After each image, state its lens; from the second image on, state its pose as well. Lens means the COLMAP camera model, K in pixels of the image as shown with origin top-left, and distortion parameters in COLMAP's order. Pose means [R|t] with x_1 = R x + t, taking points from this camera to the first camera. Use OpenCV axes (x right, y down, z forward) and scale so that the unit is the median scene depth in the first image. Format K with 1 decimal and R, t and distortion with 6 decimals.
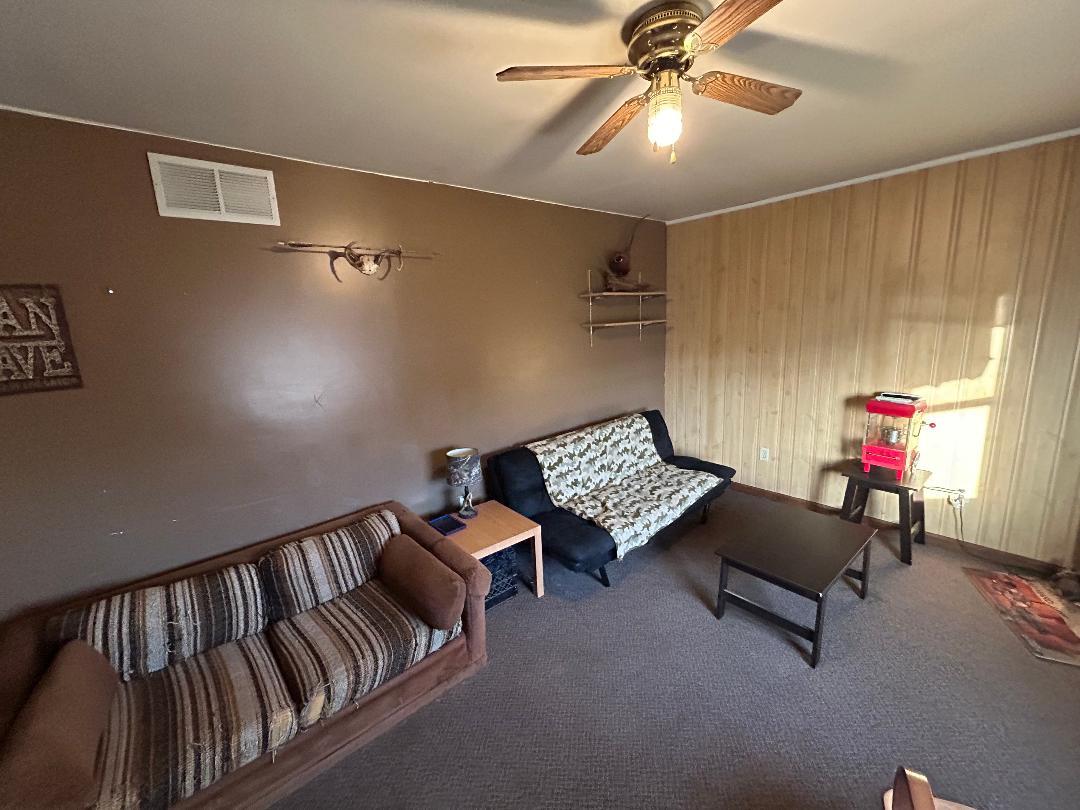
lens RADIAL K [[440.9, 0, 539.8], [0, 440.9, 404.8], [0, 0, 1]] dist [0.000075, -0.000015]
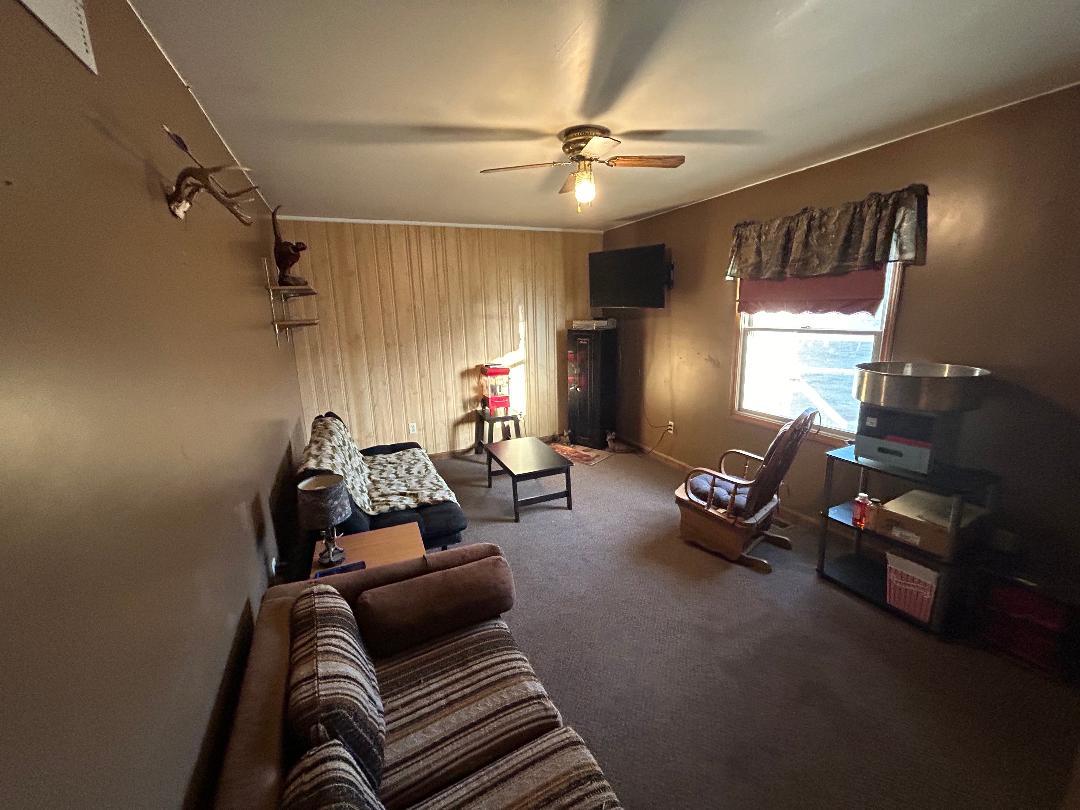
lens RADIAL K [[440.9, 0, 539.3], [0, 440.9, 403.3], [0, 0, 1]] dist [0.000075, -0.000015]
pose [[0.270735, -0.167564, 0.947958, -0.648955], [0.203892, 0.972374, 0.113648, -0.028240], [-0.940814, 0.162513, 0.297421, 0.337463]]
